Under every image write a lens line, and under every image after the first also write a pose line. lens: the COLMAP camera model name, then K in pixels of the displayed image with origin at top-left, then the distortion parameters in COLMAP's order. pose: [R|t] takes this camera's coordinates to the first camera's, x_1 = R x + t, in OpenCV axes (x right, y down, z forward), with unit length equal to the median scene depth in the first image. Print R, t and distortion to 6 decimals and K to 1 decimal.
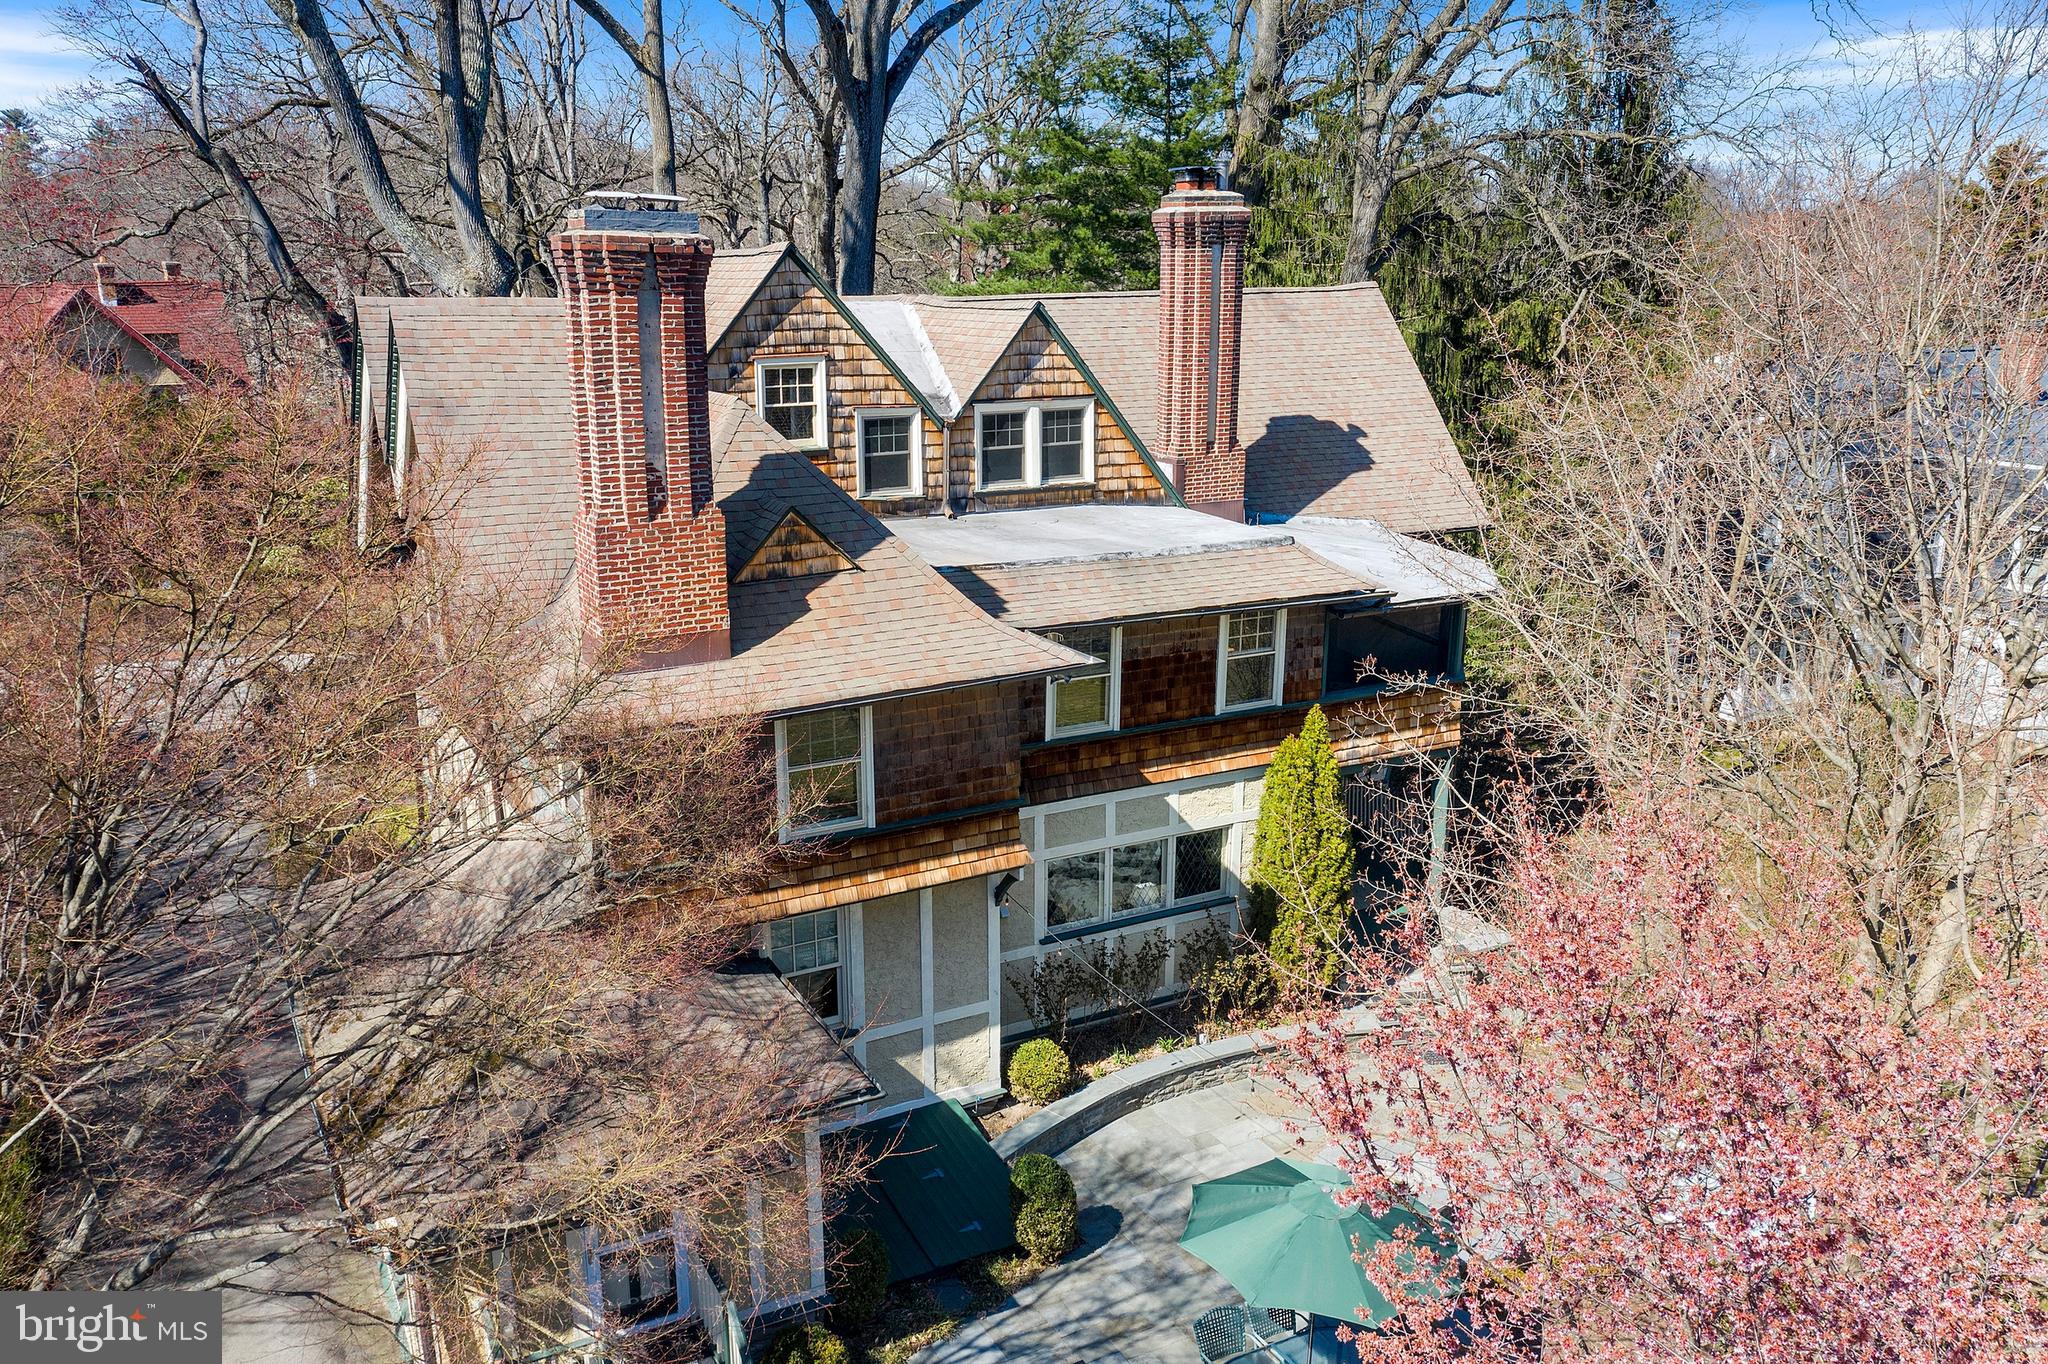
lens RADIAL K [[1641.2, 0, 1026.4], [0, 1641.2, 678.9], [0, 0, 1]] dist [-0.014530, 0.002042]
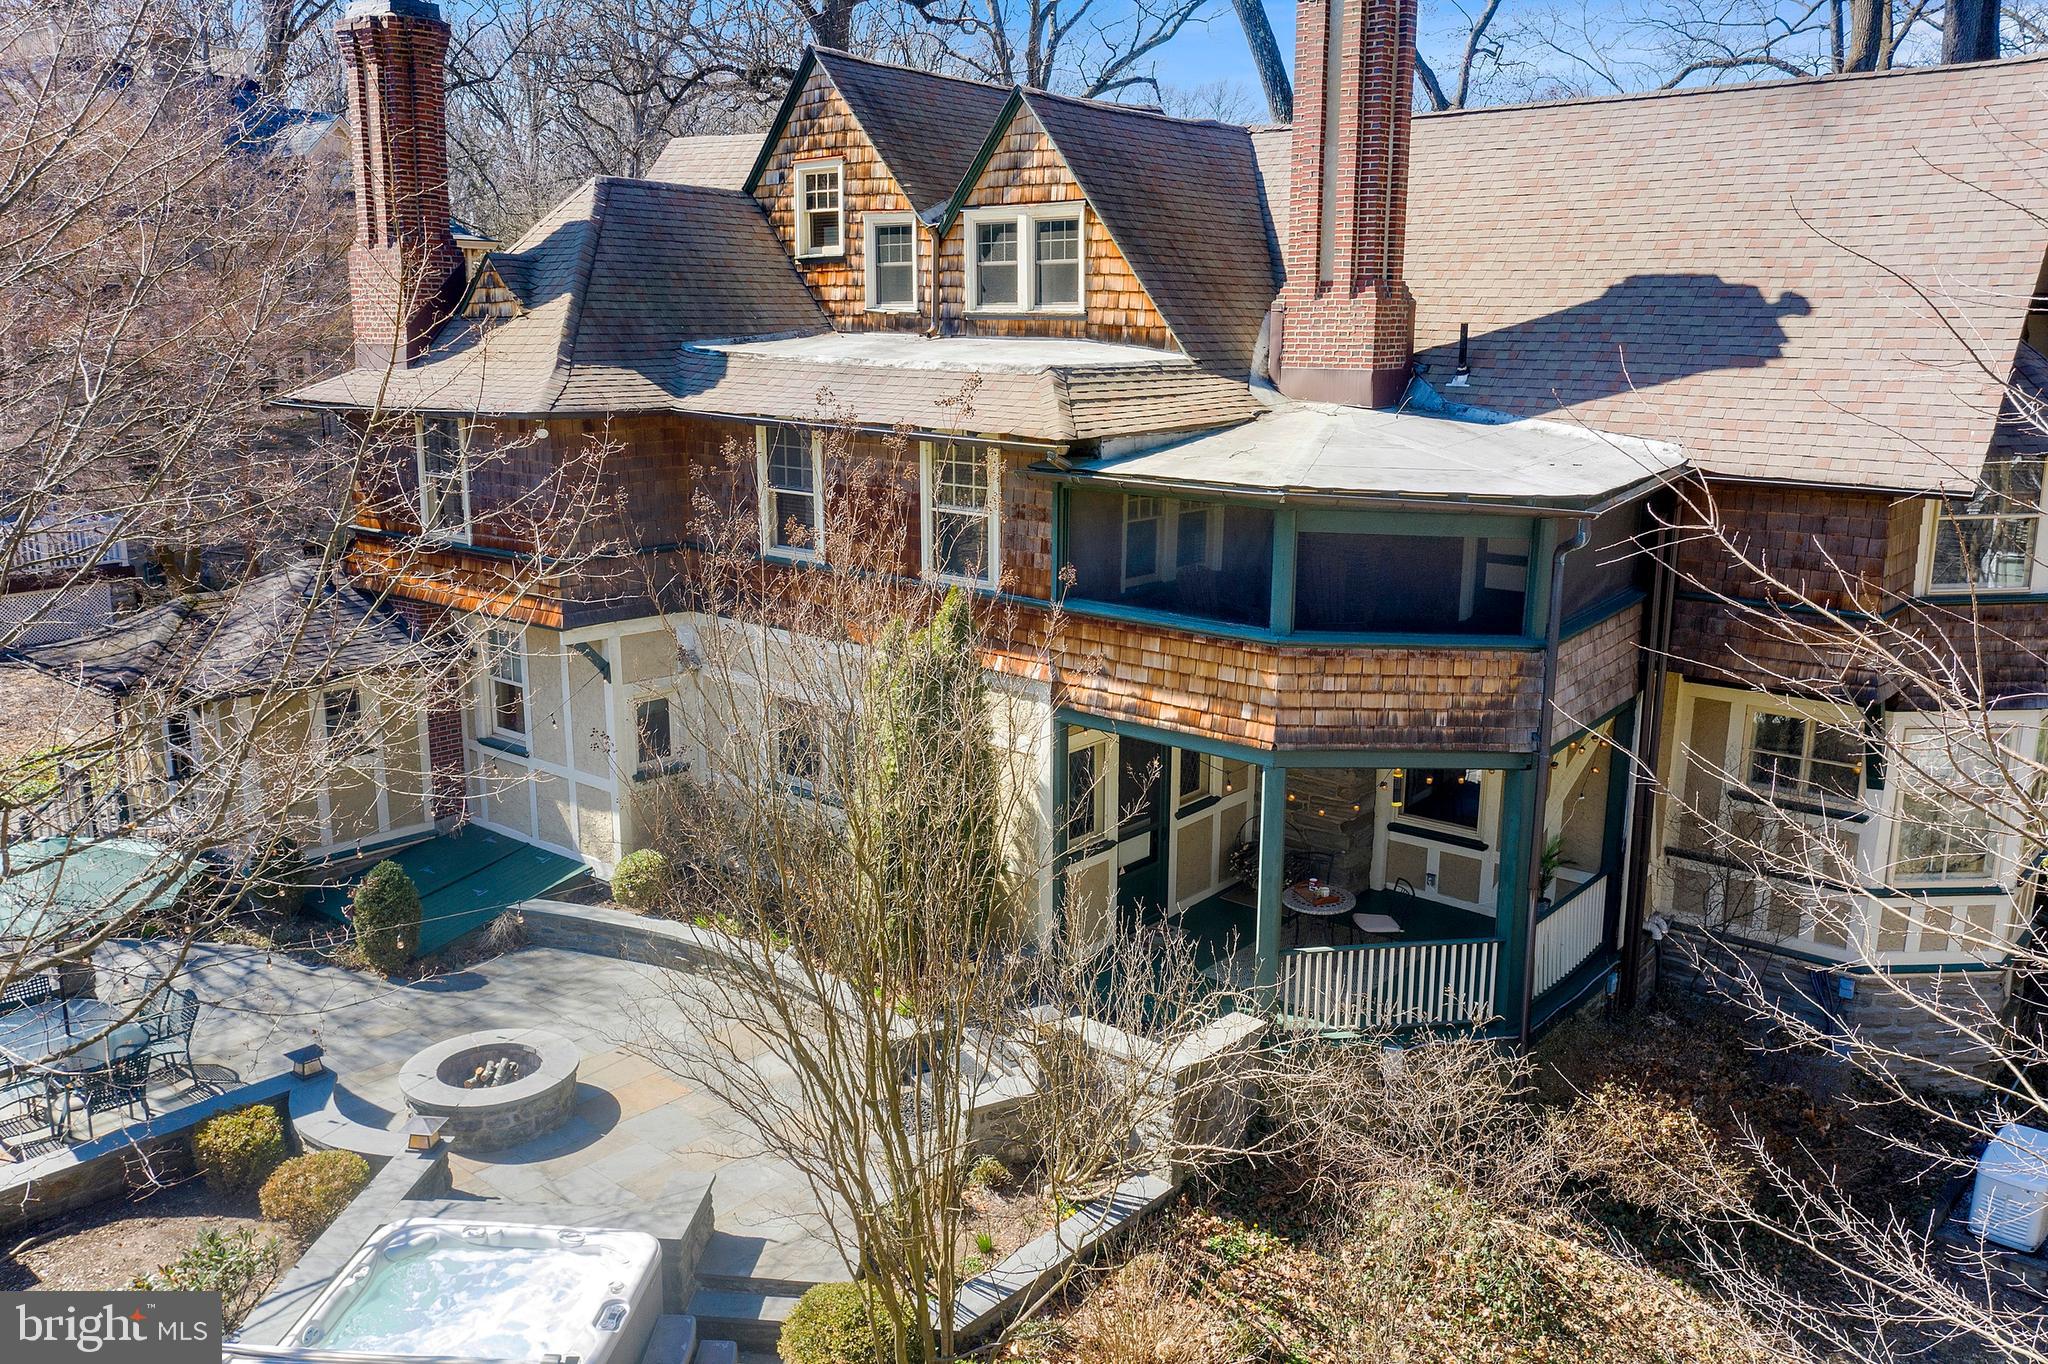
lens RADIAL K [[1641.2, 0, 1026.4], [0, 1641.2, 678.9], [0, 0, 1]] dist [-0.014530, 0.002042]
pose [[0.350737, 0.201775, -0.914478, 0.841596], [-0.247255, 0.961813, 0.117388, -0.036249], [0.903243, 0.184937, 0.387233, 0.734806]]
